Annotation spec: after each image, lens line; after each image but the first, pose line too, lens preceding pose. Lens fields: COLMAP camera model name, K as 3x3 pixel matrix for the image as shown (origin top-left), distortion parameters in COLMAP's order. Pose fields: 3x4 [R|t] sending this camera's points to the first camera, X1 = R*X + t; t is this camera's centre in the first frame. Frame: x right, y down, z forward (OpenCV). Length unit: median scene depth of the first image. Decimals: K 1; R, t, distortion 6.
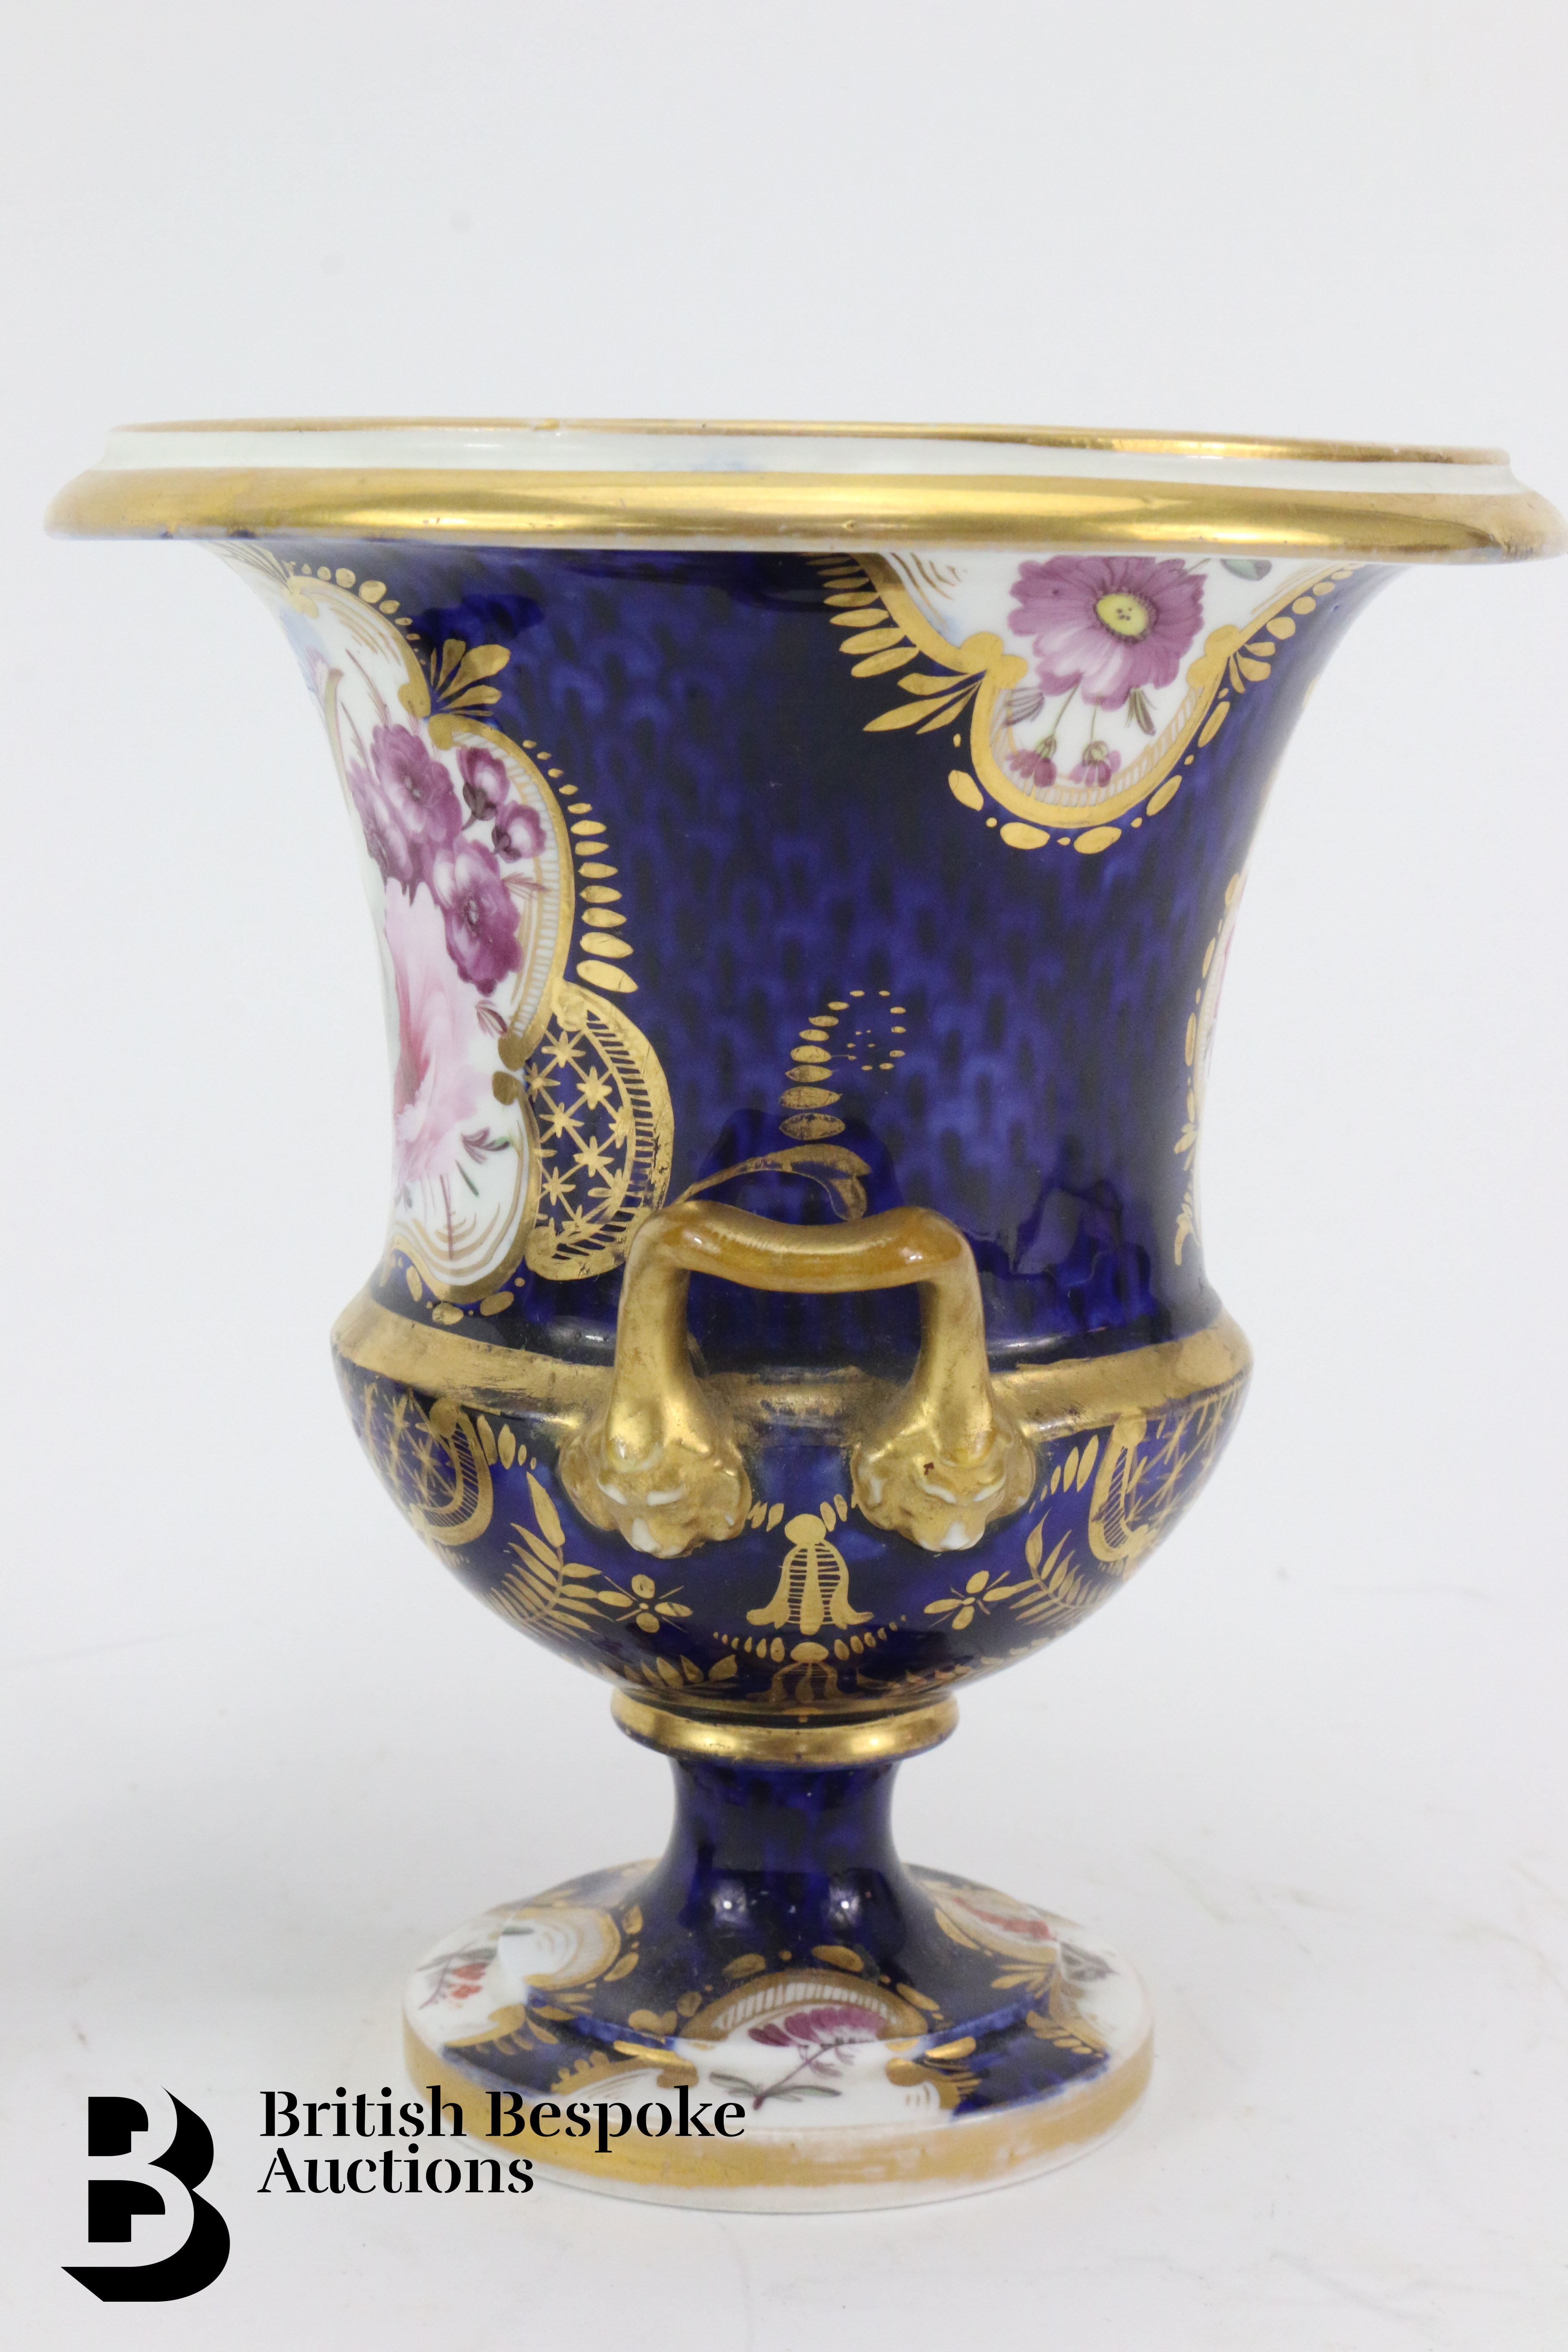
lens RADIAL K [[4246.4, 0, 784.0], [0, 4246.4, 1176.0], [0, 0, 1]] dist [-0.009828, -0.066233]
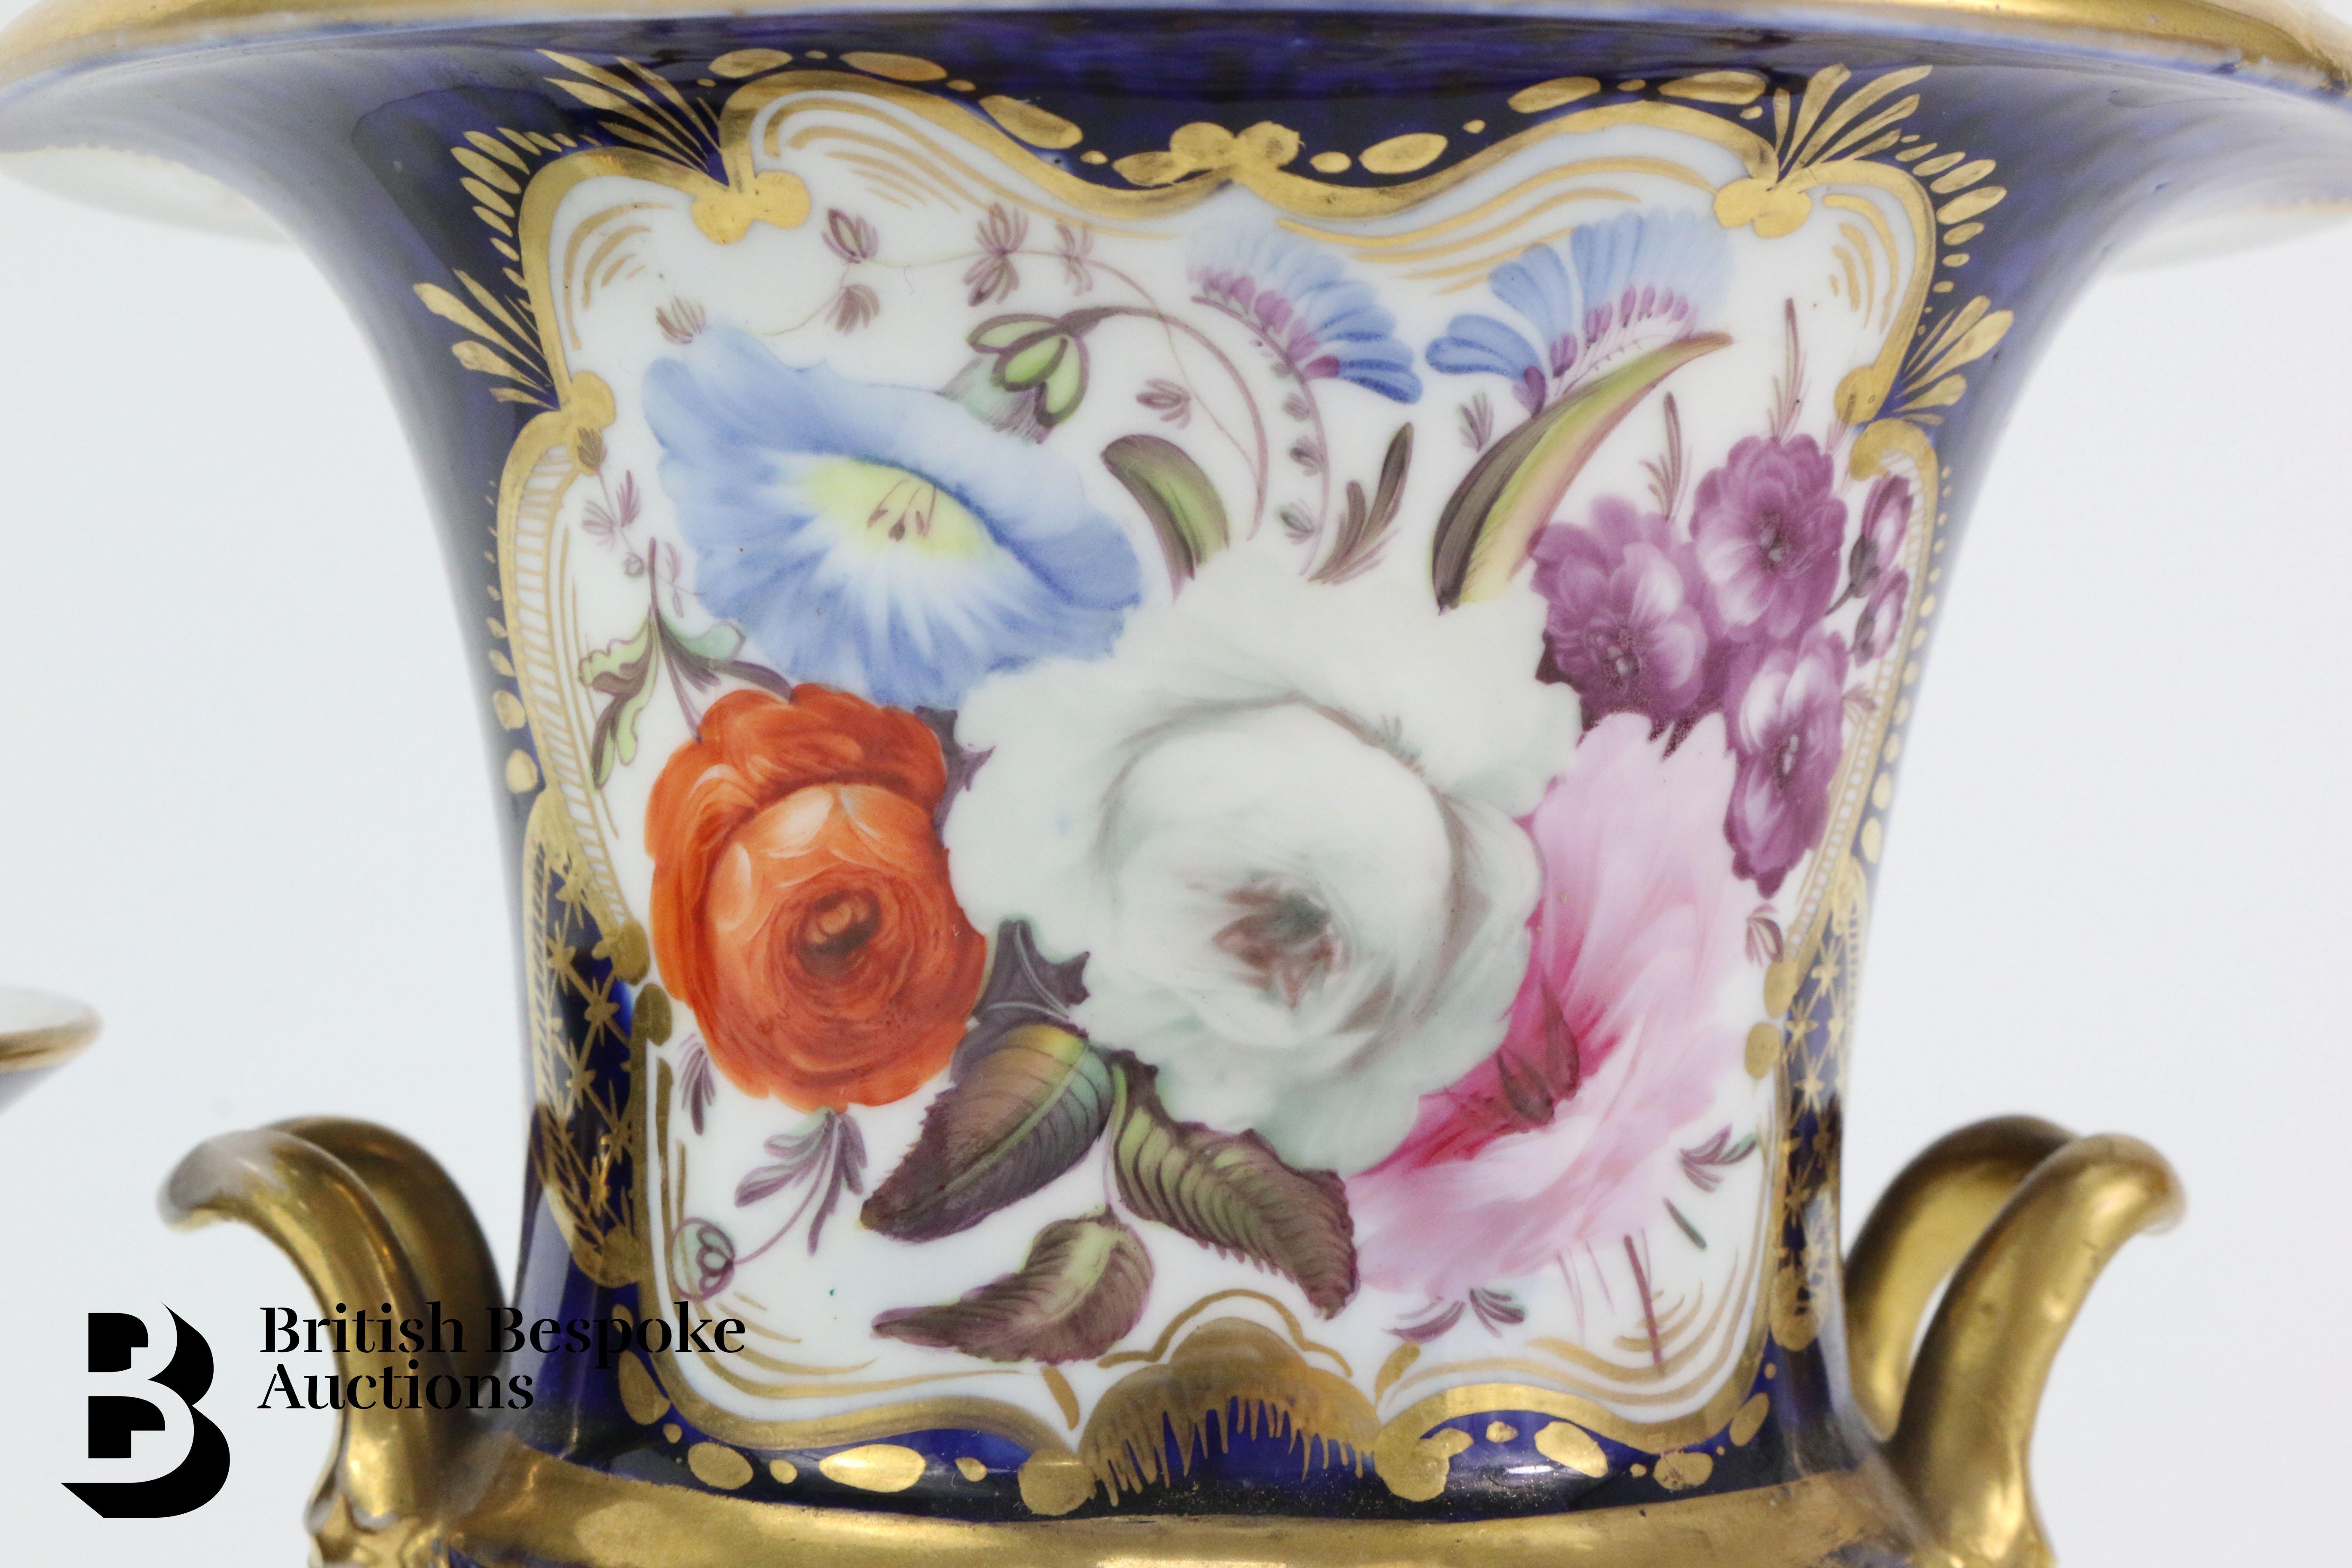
lens RADIAL K [[4246.4, 0, 1176.0], [0, 4246.4, 784.0], [0, 0, 1]] dist [-0.009828, -0.066233]
pose [[-0.048231, -0.012441, 0.998759, -0.664373], [0.156085, 0.987544, 0.019839, -0.083130], [-0.986565, 0.156848, -0.045689, 1.108488]]
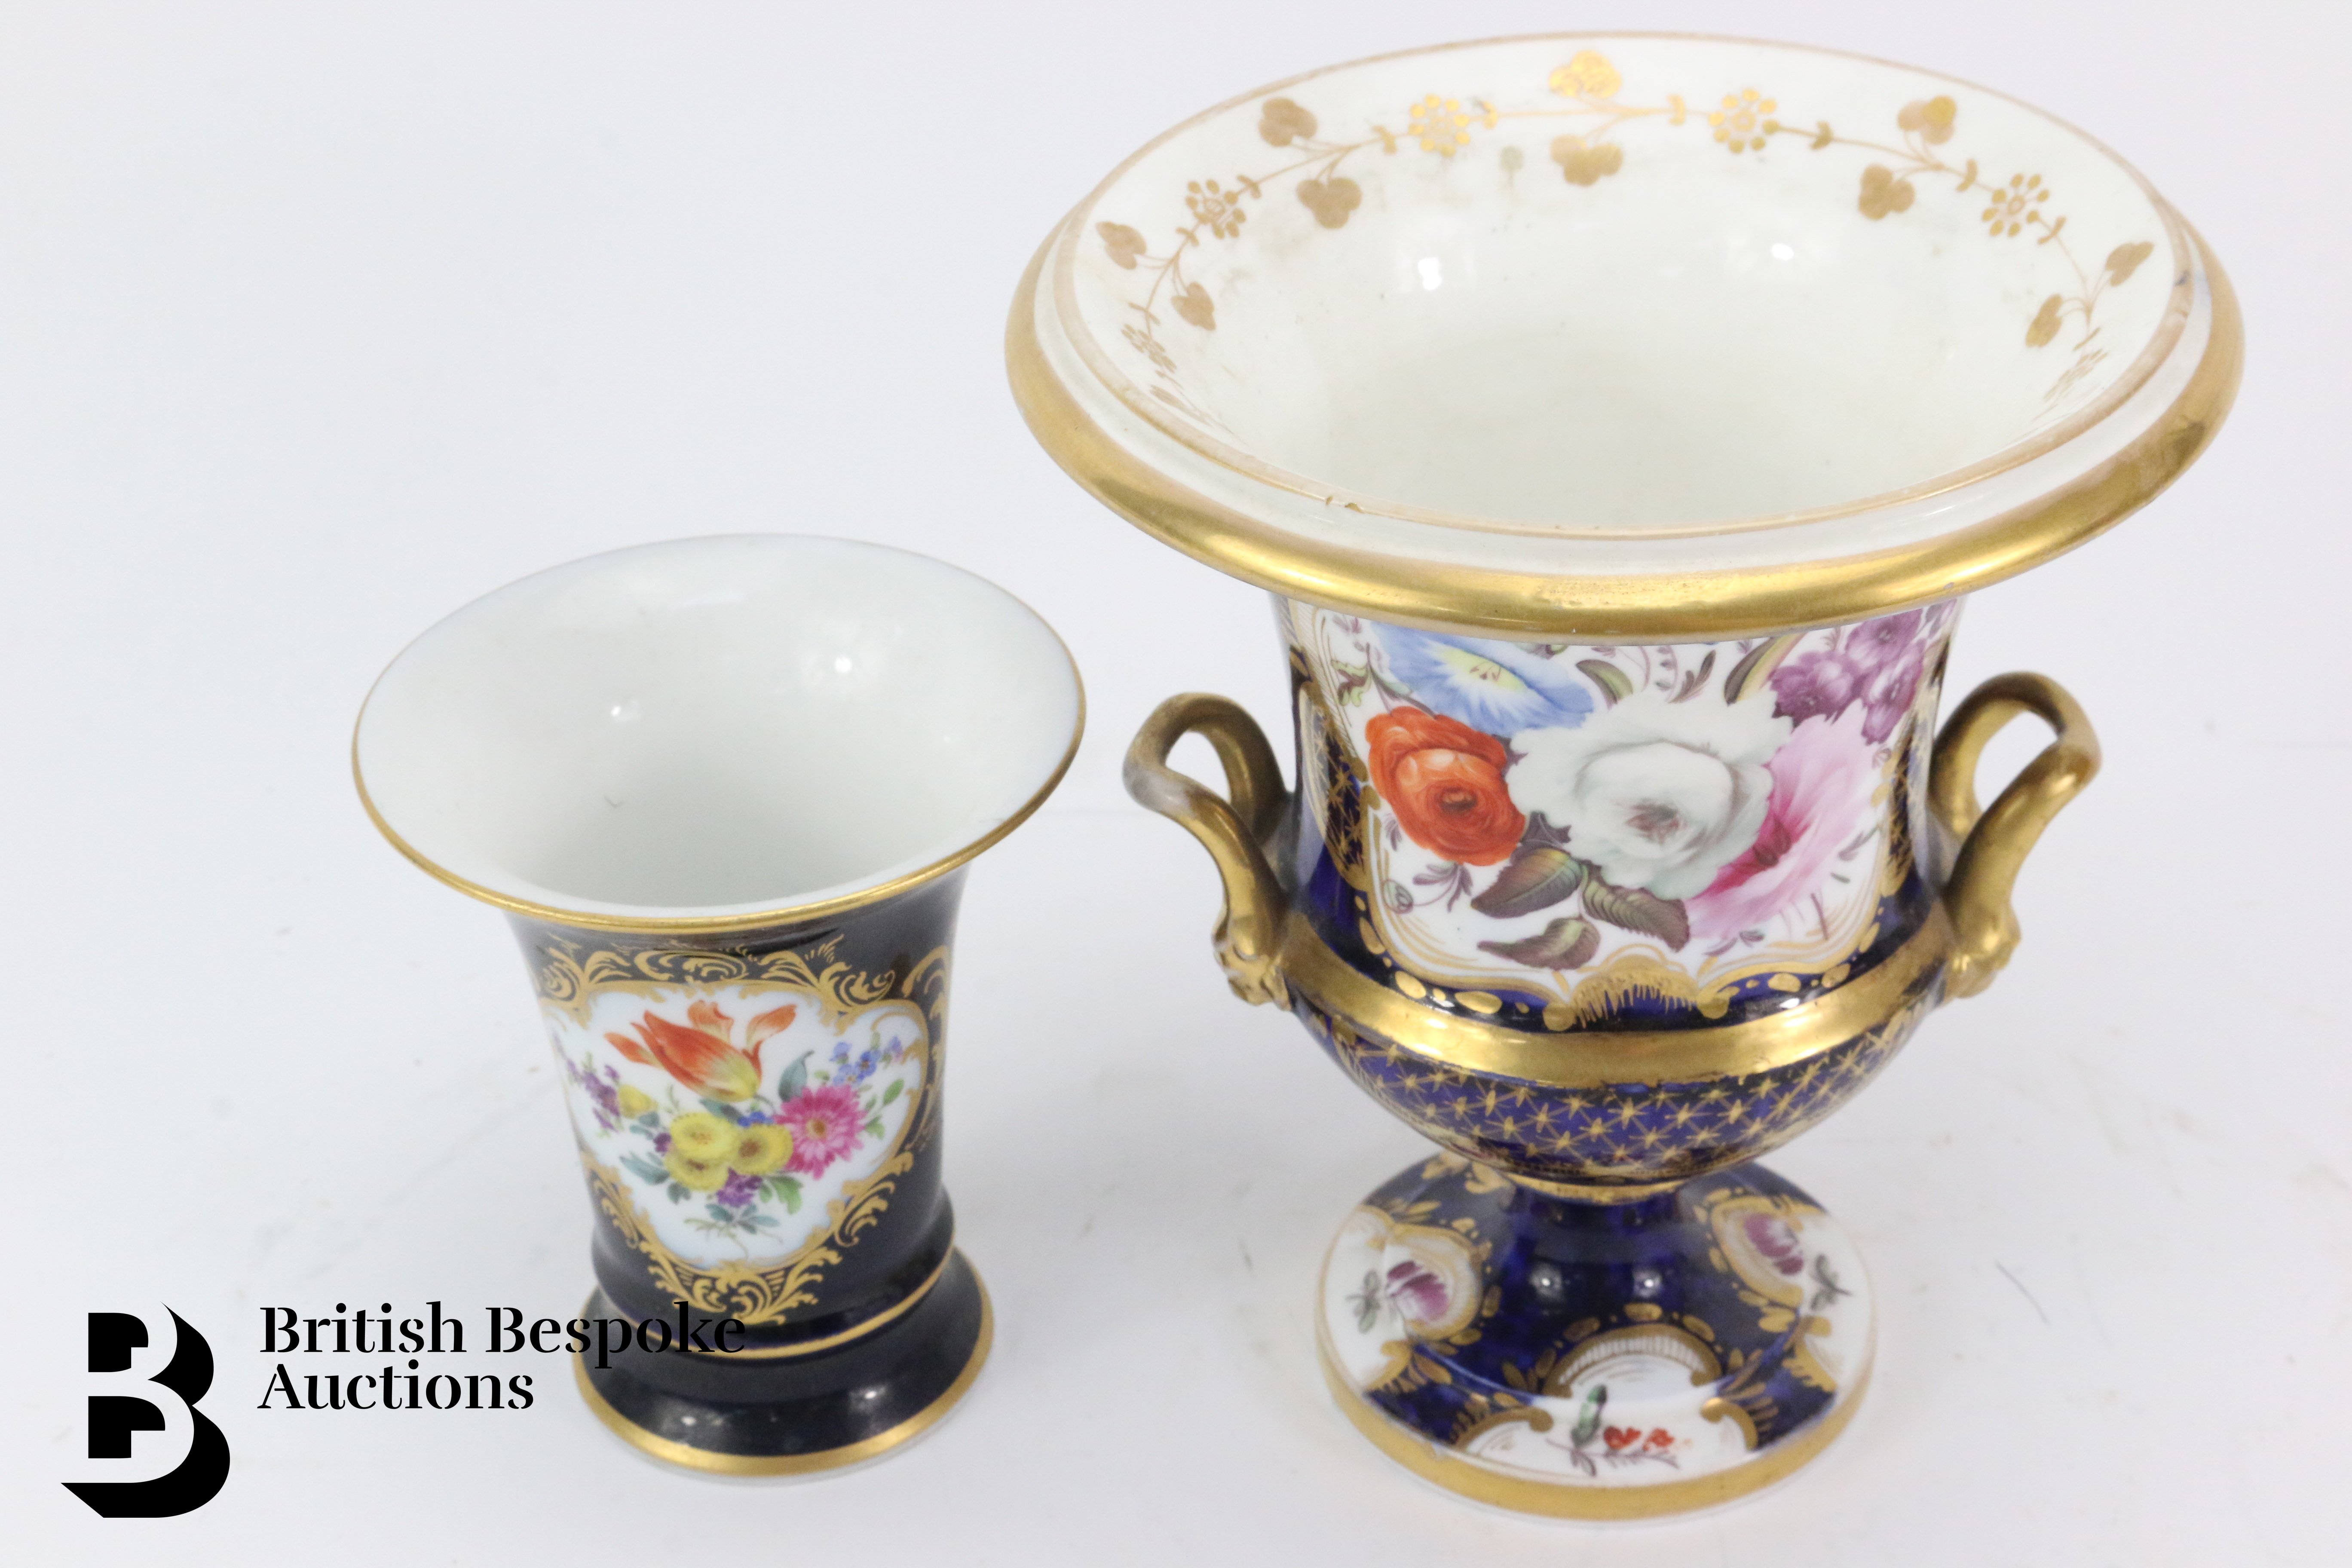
lens RADIAL K [[4246.4, 0, 1176.0], [0, 4246.4, 784.0], [0, 0, 1]] dist [-0.009828, -0.066233]
pose [[0.028680, -0.545762, 0.837449, -1.168537], [0.215039, 0.821546, 0.528034, -0.762888], [-0.976184, 0.164940, 0.140922, 1.031479]]
